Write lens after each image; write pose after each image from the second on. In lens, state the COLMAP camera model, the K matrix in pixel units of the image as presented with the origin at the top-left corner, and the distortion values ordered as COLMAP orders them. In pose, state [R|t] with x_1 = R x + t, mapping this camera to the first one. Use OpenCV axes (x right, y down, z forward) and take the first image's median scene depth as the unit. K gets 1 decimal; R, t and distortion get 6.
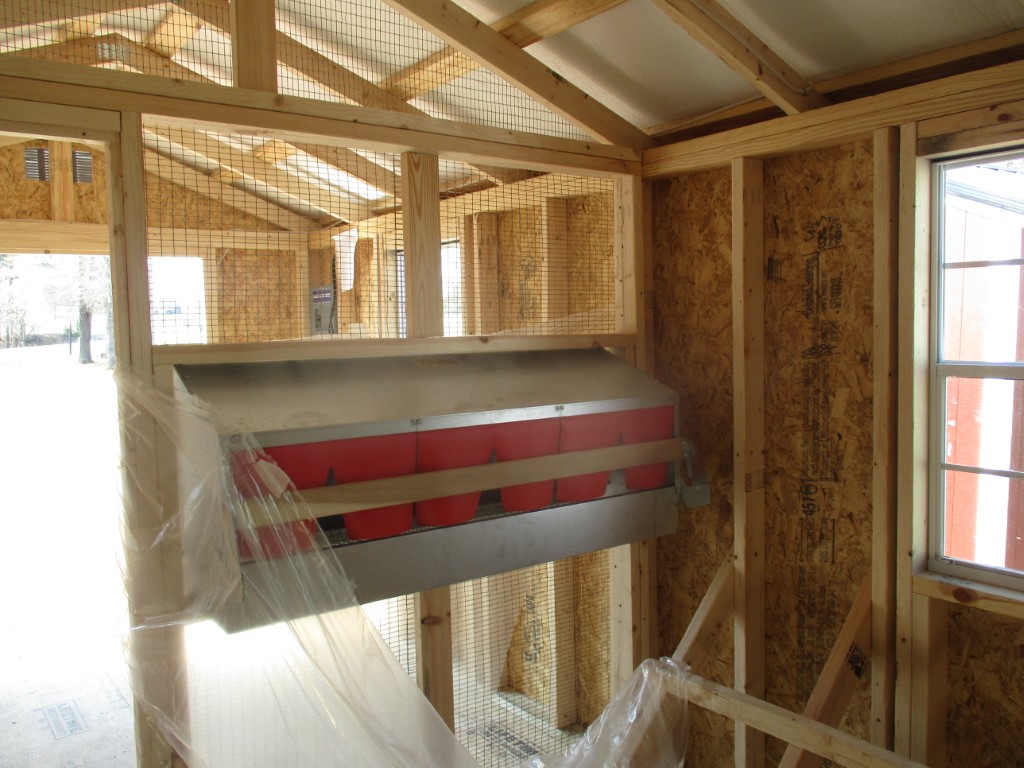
lens RADIAL K [[846.9, 0, 526.1], [0, 846.9, 376.4], [0, 0, 1]] dist [-0.036671, 0.007257]
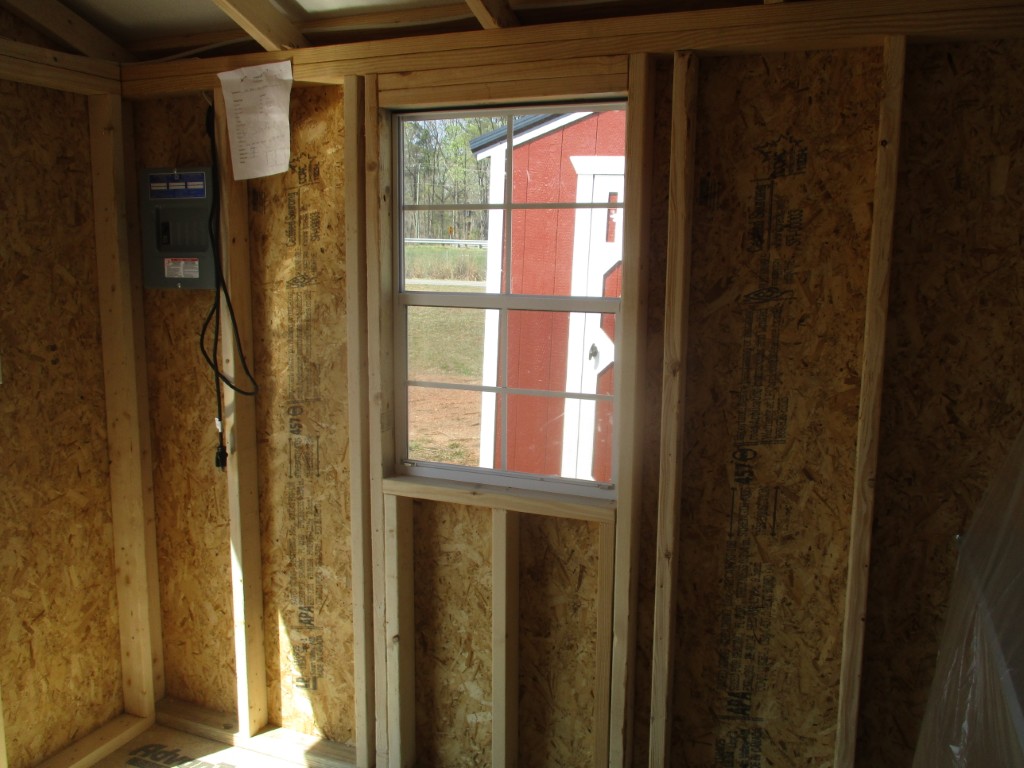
lens RADIAL K [[846.9, 0, 526.1], [0, 846.9, 376.4], [0, 0, 1]] dist [-0.036671, 0.007257]
pose [[0.860904, -0.041823, 0.507046, -0.313407], [-0.000901, 0.996489, 0.083723, -0.019152], [-0.508767, -0.072534, 0.857843, 0.406693]]
